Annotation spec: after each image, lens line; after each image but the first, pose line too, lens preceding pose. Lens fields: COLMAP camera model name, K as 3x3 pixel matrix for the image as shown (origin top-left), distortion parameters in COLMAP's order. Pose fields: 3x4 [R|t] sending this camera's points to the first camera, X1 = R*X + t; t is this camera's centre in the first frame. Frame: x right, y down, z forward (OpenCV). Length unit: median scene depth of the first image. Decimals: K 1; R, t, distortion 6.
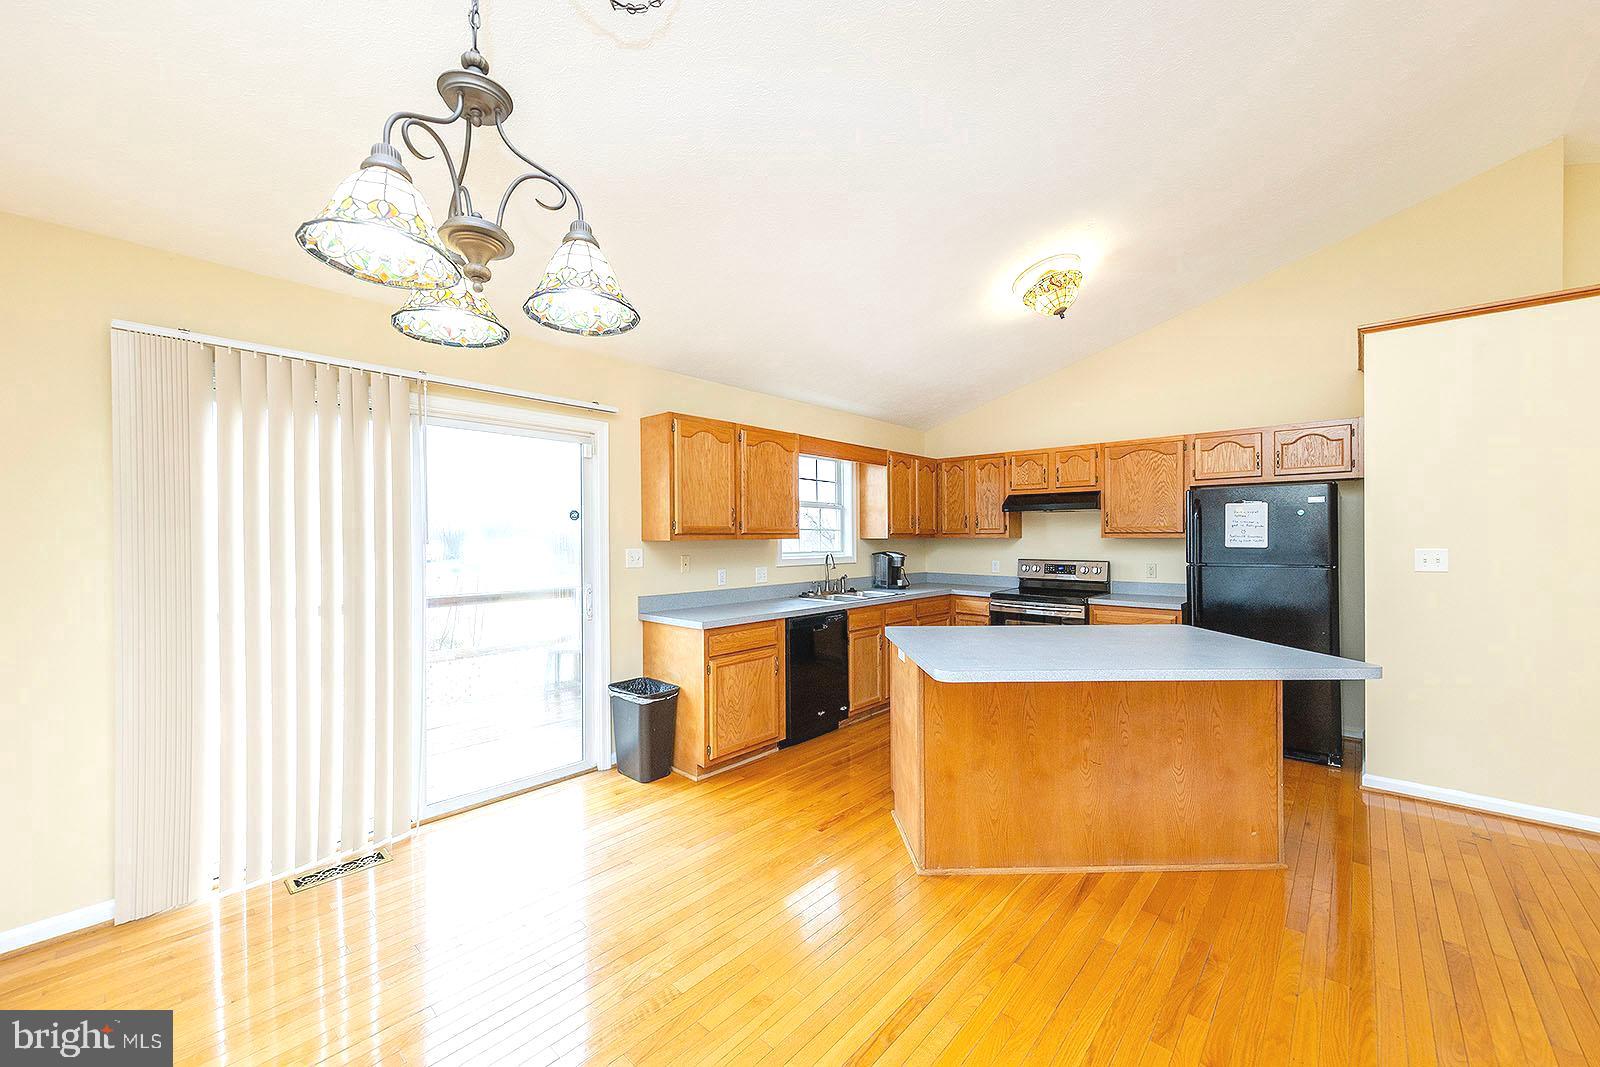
lens RADIAL K [[633.6, 0, 800.0], [0, 633.6, 533.5], [0, 0, 1]] dist [0.000338, -0.000013]
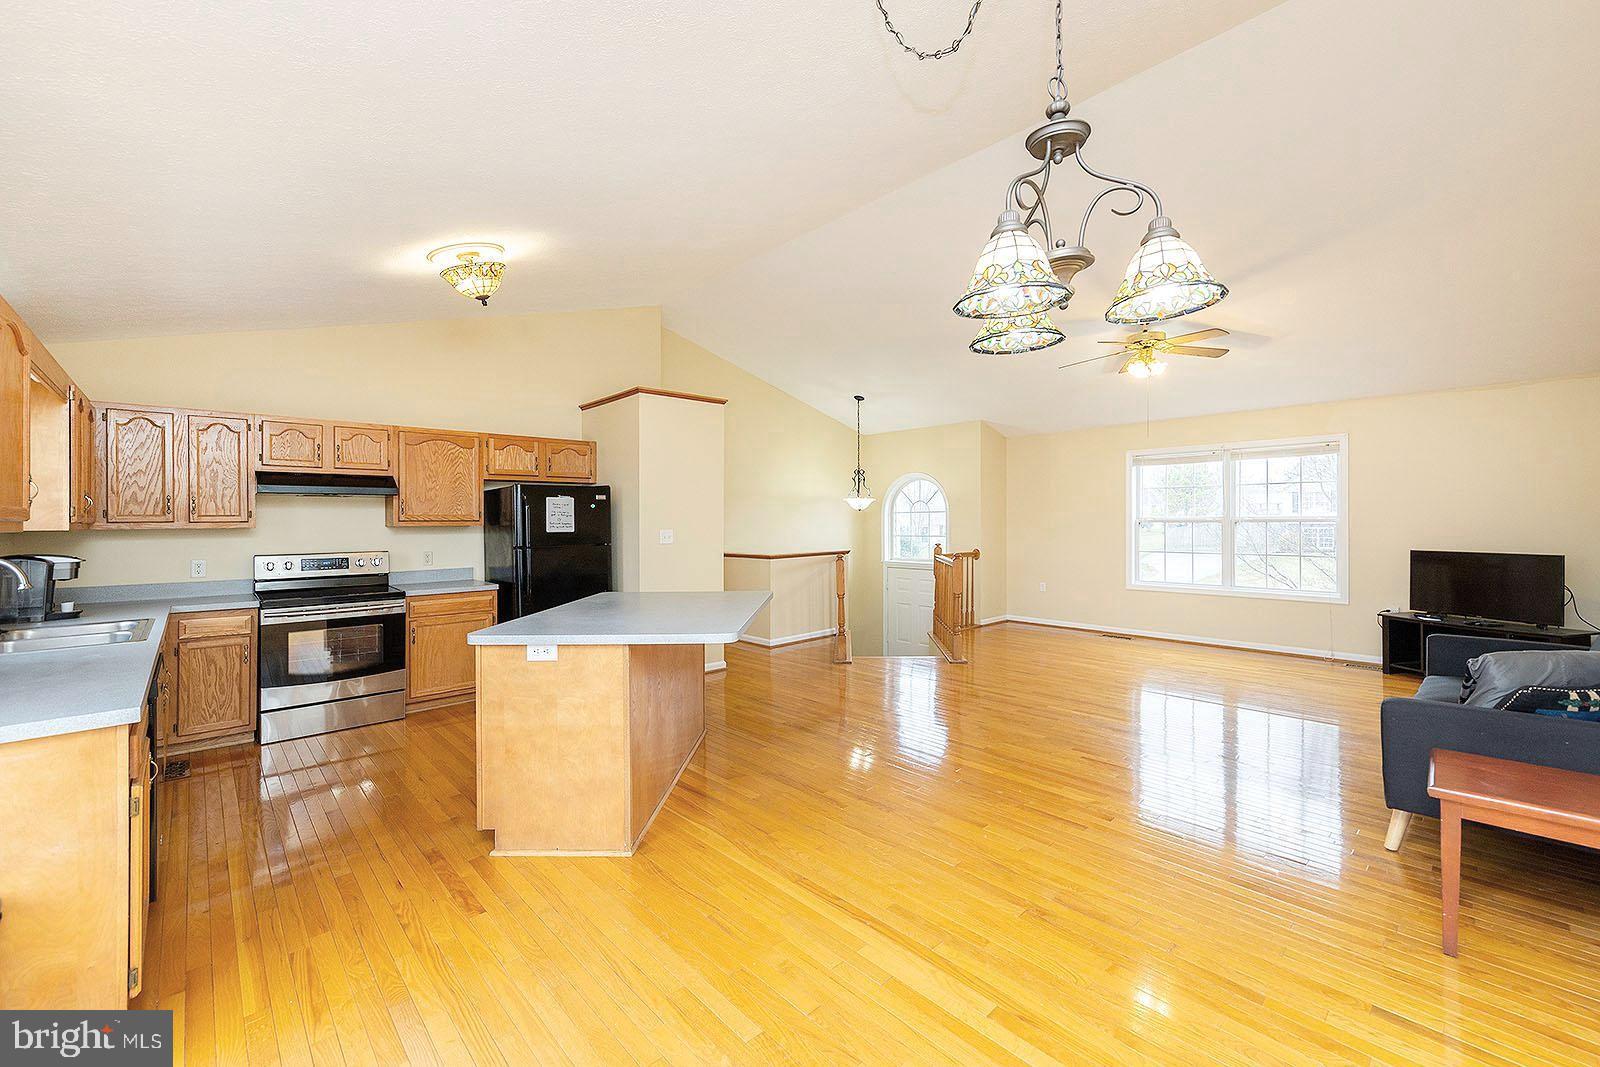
lens RADIAL K [[625.9, 0, 795.3], [0, 625.9, 516.7], [0, 0, 1]] dist [0.001026, -0.000064]
pose [[0.085695, 0.008706, 0.996283, -0.439138], [0.001993, 0.999958, -0.008909, 0.002424], [-0.996319, 0.002749, 0.085674, 0.359633]]
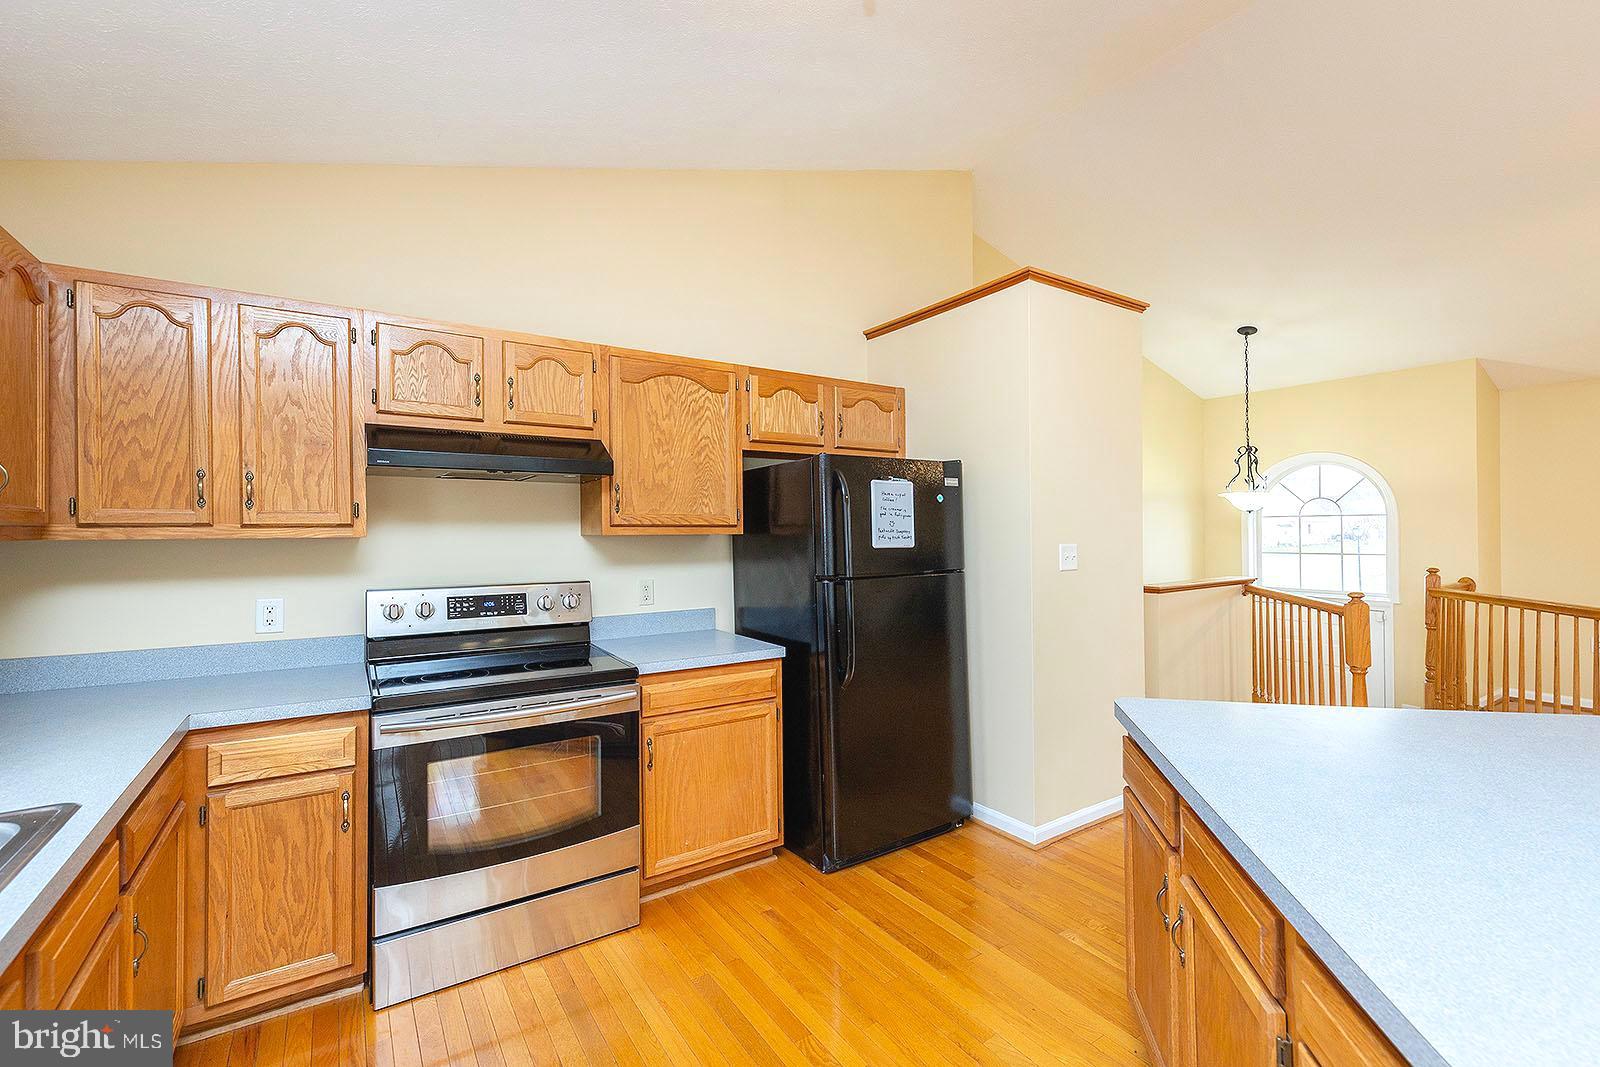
lens RADIAL K [[662.7, 0, 800.0], [0, 662.7, 533.5], [0, 0, 1]] dist [0.001066, 0.000223]
pose [[0.234653, 0.000224, 0.972079, 0.005411], [0.000182, 1.000000, -0.000275, 0.006327], [-0.972079, 0.000242, 0.234653, 0.798496]]
